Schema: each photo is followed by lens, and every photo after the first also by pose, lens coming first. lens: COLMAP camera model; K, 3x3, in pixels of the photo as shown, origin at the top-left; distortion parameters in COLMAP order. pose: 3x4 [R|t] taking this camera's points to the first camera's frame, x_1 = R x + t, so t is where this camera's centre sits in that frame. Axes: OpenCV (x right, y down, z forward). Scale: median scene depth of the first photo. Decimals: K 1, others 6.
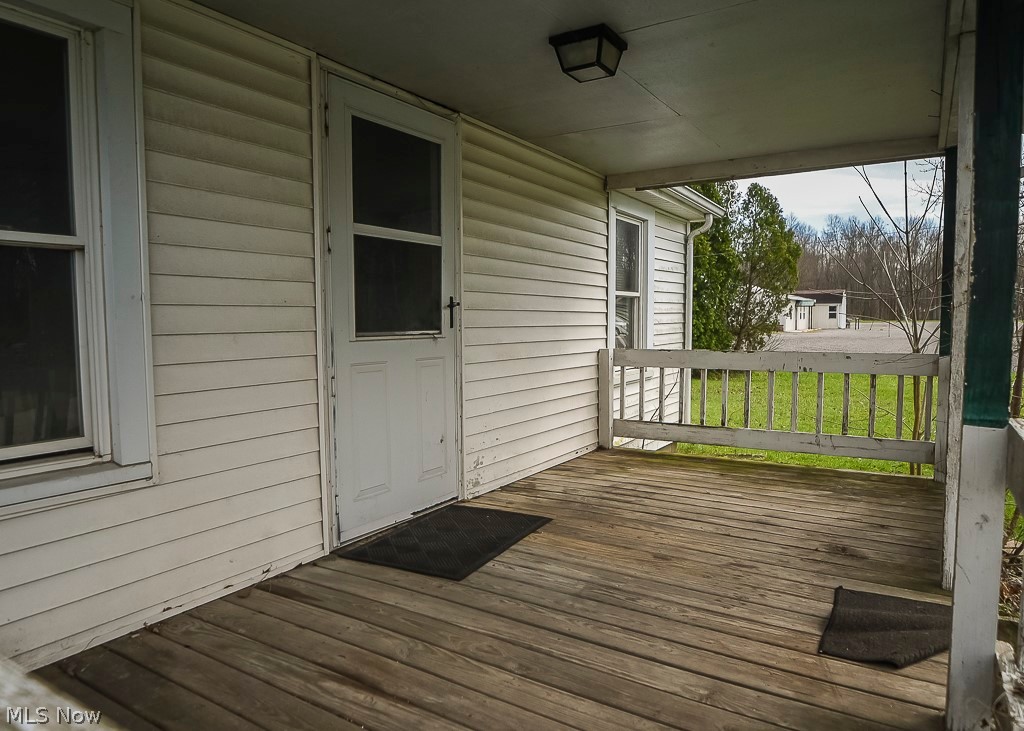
lens RADIAL K [[650.0, 0, 546.8], [0, 650.0, 369.3], [0, 0, 1]] dist [-0.036216, 0.004877]
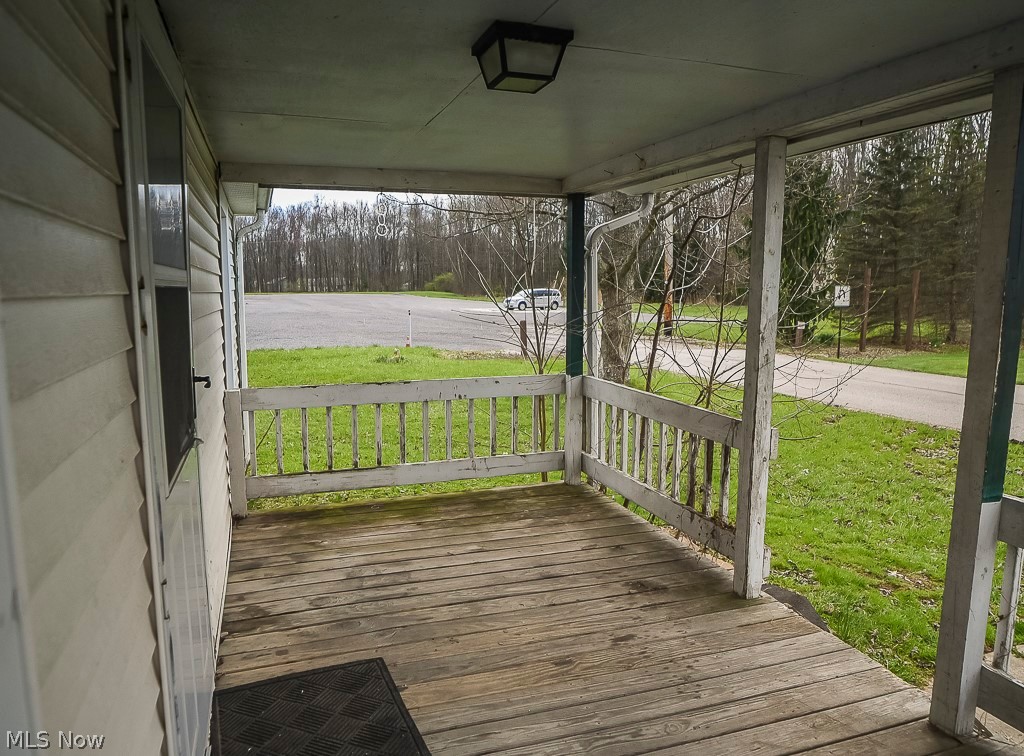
lens RADIAL K [[652.9, 0, 511.4], [0, 652.9, 388.1], [0, 0, 1]] dist [-0.035181, -0.000356]
pose [[0.673953, -0.093837, 0.732790, -0.347597], [0.049003, 0.995394, 0.082397, -0.113995], [-0.737147, -0.019623, 0.675447, 0.329708]]
